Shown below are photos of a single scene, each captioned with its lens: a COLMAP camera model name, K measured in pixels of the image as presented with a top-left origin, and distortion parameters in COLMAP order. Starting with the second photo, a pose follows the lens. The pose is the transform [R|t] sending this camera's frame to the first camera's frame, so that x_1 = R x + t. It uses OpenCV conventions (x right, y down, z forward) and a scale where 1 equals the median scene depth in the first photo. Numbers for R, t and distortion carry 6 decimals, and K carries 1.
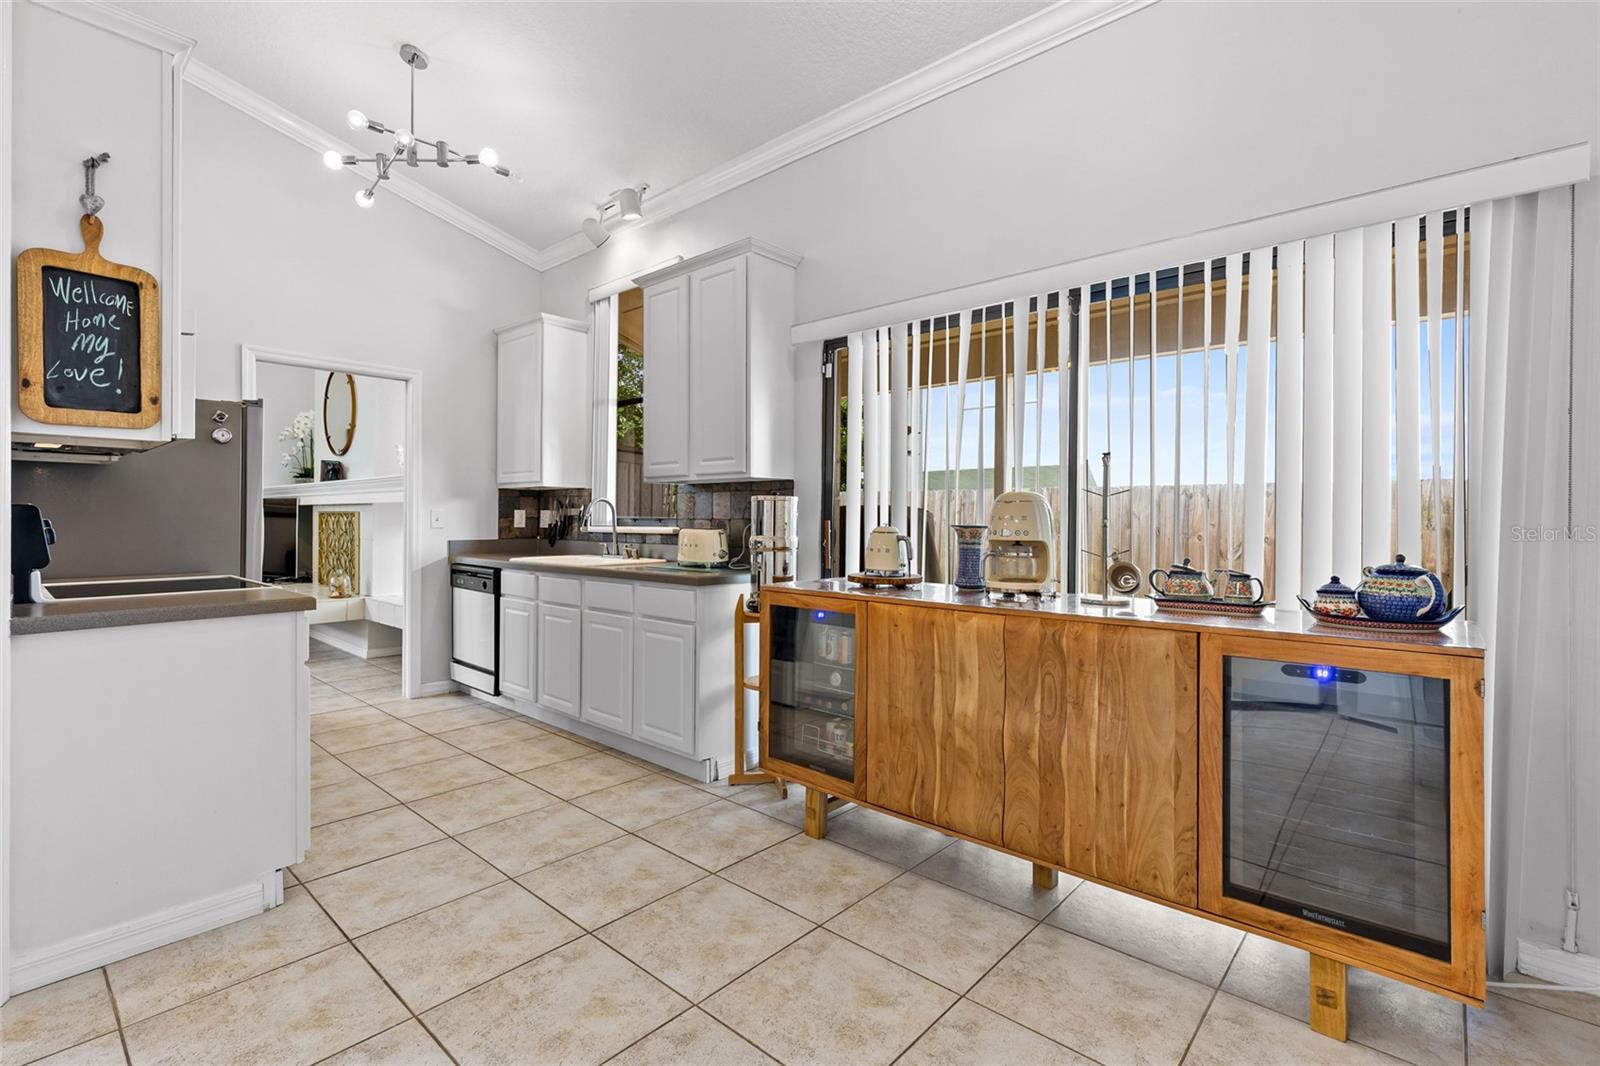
lens RADIAL K [[726.9, 0, 813.2], [0, 726.9, 517.8], [0, 0, 1]] dist [0.008046, -0.002401]
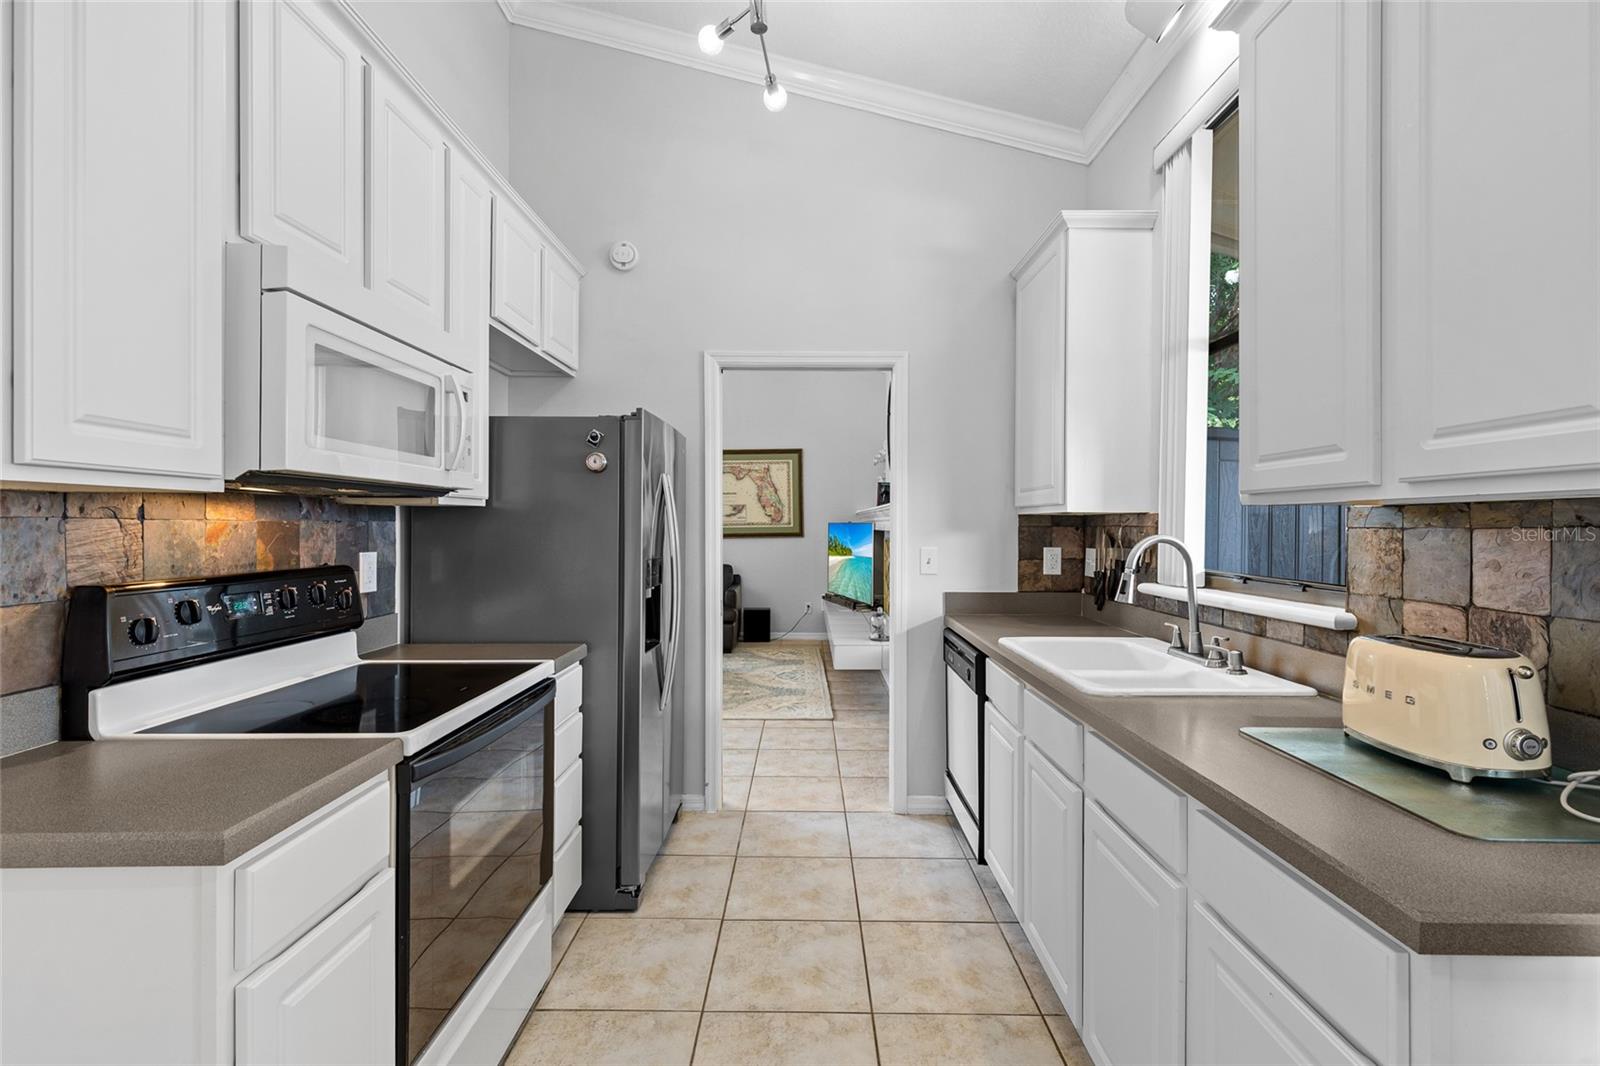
lens RADIAL K [[726.9, 0, 803.9], [0, 726.9, 525.7], [0, 0, 1]] dist [0.008046, -0.002401]
pose [[0.660272, -0.002268, -0.751023, -0.075539], [-0.000061, 0.999995, -0.003074, -0.031024], [0.751027, 0.002075, 0.660269, 0.463429]]
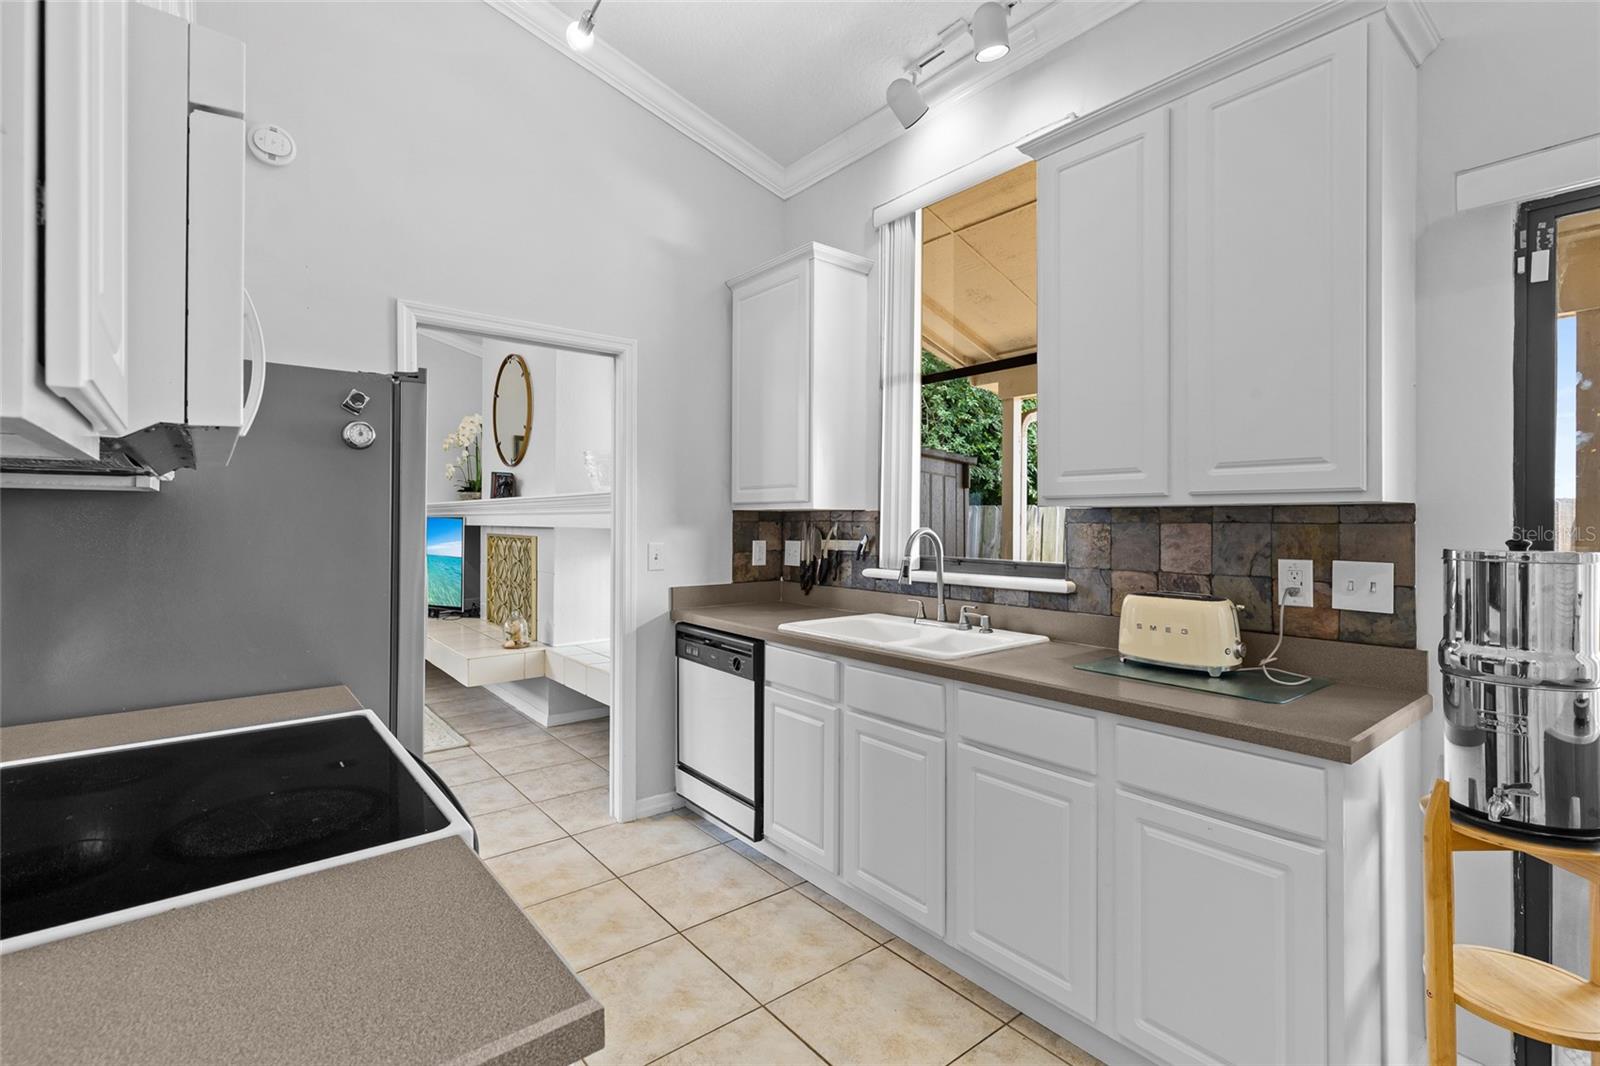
lens RADIAL K [[726.9, 0, 812.4], [0, 726.9, 520.0], [0, 0, 1]] dist [0.008046, -0.002401]
pose [[0.987340, -0.002364, -0.158602, -0.269710], [0.002097, 0.999996, -0.001856, -0.032427], [0.158605, 0.001500, 0.987341, 0.357356]]
